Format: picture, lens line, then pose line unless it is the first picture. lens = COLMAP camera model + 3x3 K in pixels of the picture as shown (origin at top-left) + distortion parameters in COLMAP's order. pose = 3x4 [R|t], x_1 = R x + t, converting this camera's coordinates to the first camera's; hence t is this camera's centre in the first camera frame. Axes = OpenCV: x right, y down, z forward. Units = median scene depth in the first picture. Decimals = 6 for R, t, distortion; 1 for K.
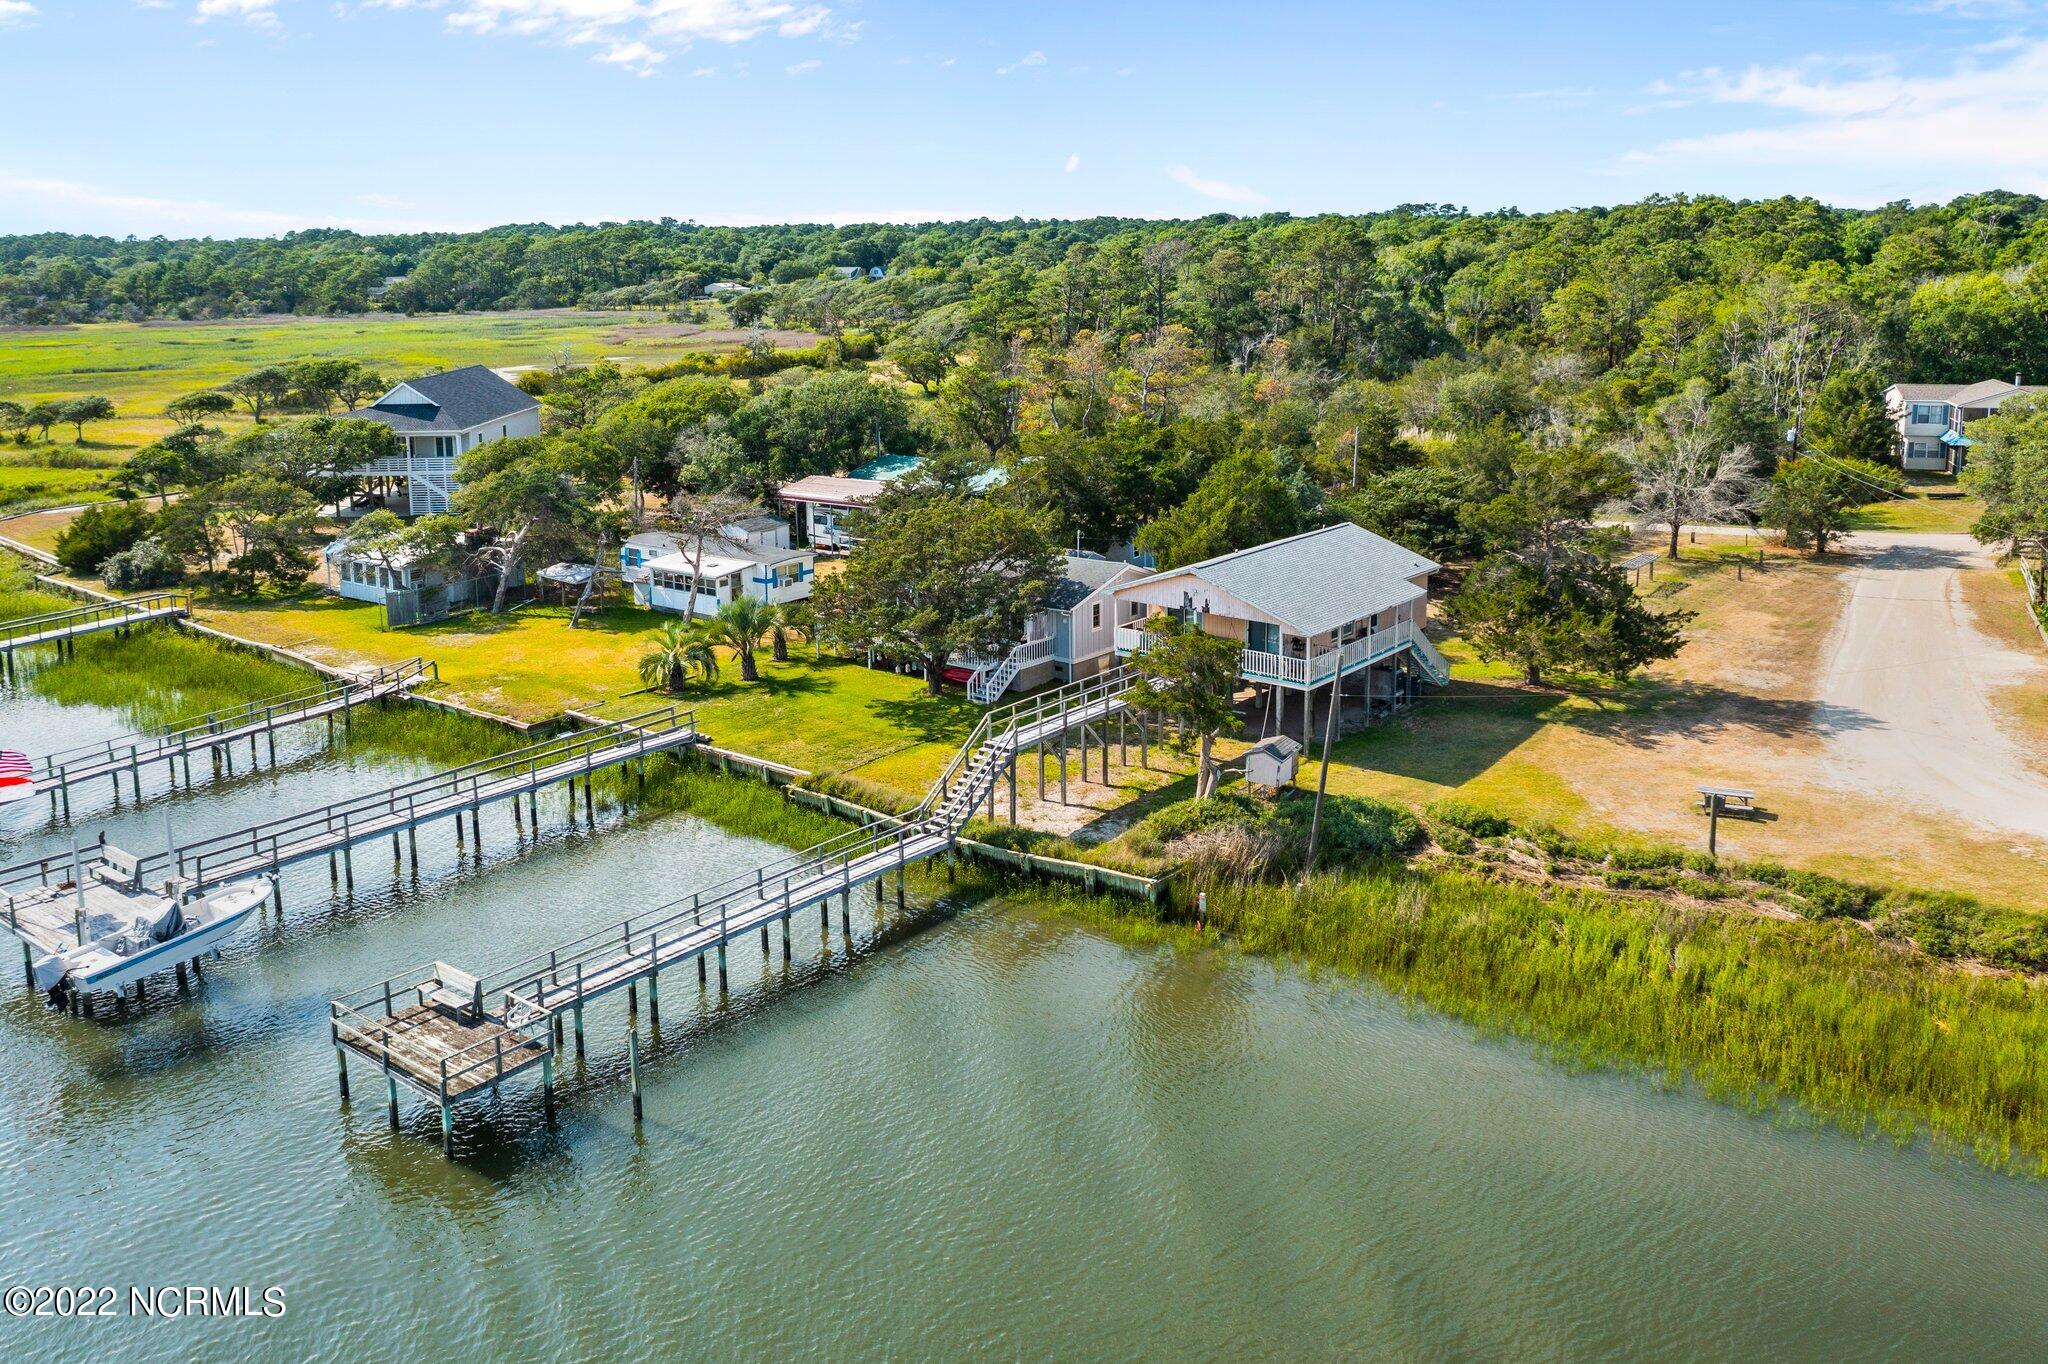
lens RADIAL K [[1708.8, 0, 1081.6], [0, 1708.8, 588.6], [0, 0, 1]] dist [0.000554, -0.001297]
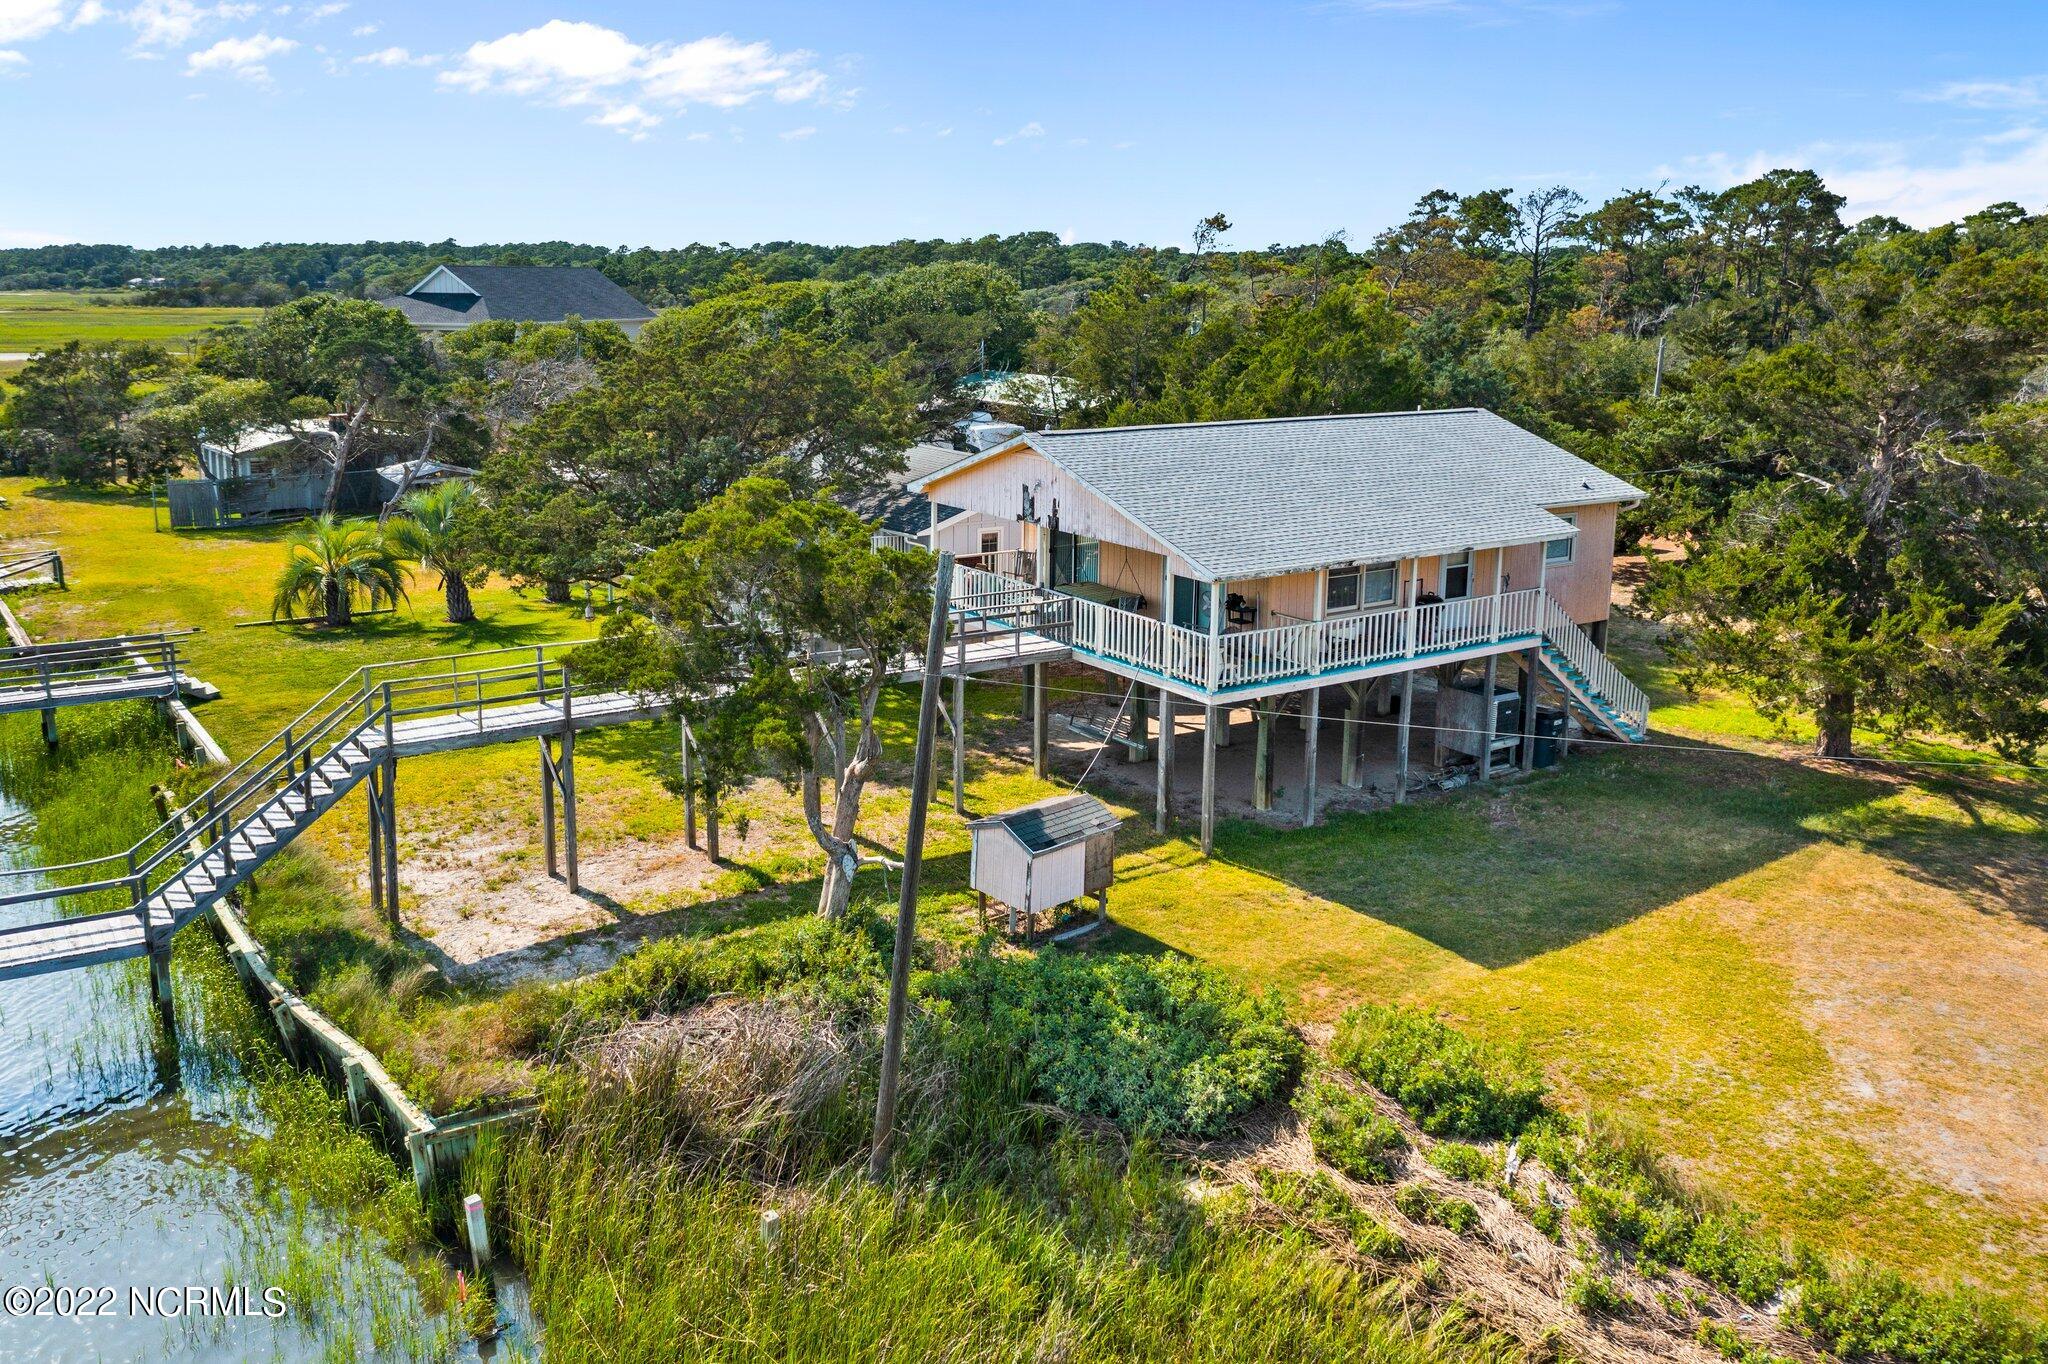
lens RADIAL K [[1677.3, 0, 1017.5], [0, 1677.3, 654.1], [0, 0, 1]] dist [-0.008752, 0.004621]
pose [[0.949316, 0.084851, -0.302653, 0.222478], [-0.081141, 0.996393, 0.024836, 0.040738], [0.303669, 0.000981, 0.952777, 0.579895]]
